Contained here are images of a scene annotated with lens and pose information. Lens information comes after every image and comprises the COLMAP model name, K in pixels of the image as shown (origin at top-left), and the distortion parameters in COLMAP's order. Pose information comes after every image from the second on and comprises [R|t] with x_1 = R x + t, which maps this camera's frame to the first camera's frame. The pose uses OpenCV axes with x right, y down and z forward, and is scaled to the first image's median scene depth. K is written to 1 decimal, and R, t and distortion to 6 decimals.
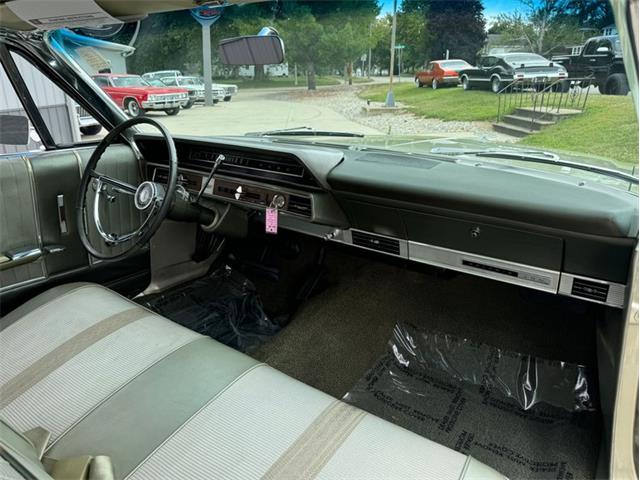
lens RADIAL K [[456.4, 0, 334.9], [0, 456.4, 244.6], [0, 0, 1]] dist [-0.023969, 0.010880]
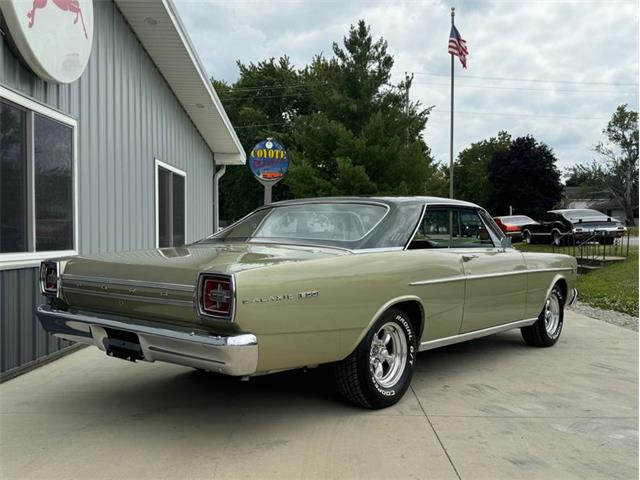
lens RADIAL K [[592.5, 0, 318.8], [0, 592.5, 253.3], [0, 0, 1]] dist [0.053570, 0.000000]
pose [[0.994895, 0.002356, -0.100889, -0.031458], [-0.034237, 0.948313, -0.315483, 0.089532], [0.094931, 0.317326, 0.943553, -0.226888]]
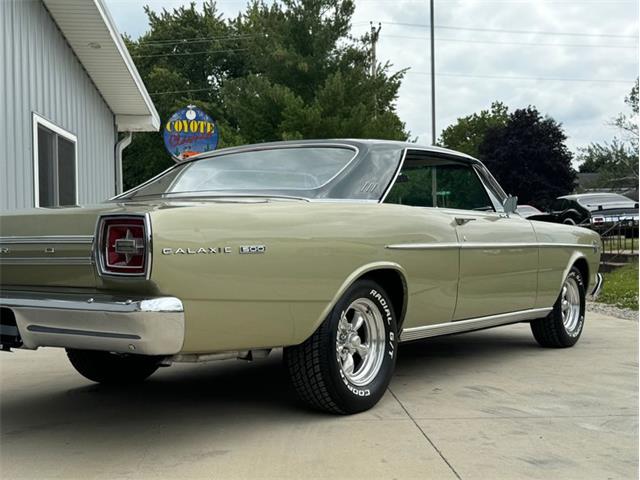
lens RADIAL K [[786.9, 0, 316.2], [0, 786.9, 260.2], [0, 0, 1]] dist [0.104147, 0.000000]
pose [[0.999451, -0.014827, -0.029632, -0.033157], [0.004376, 0.945530, -0.325505, 0.102526], [0.032844, 0.325197, 0.945076, -0.218817]]
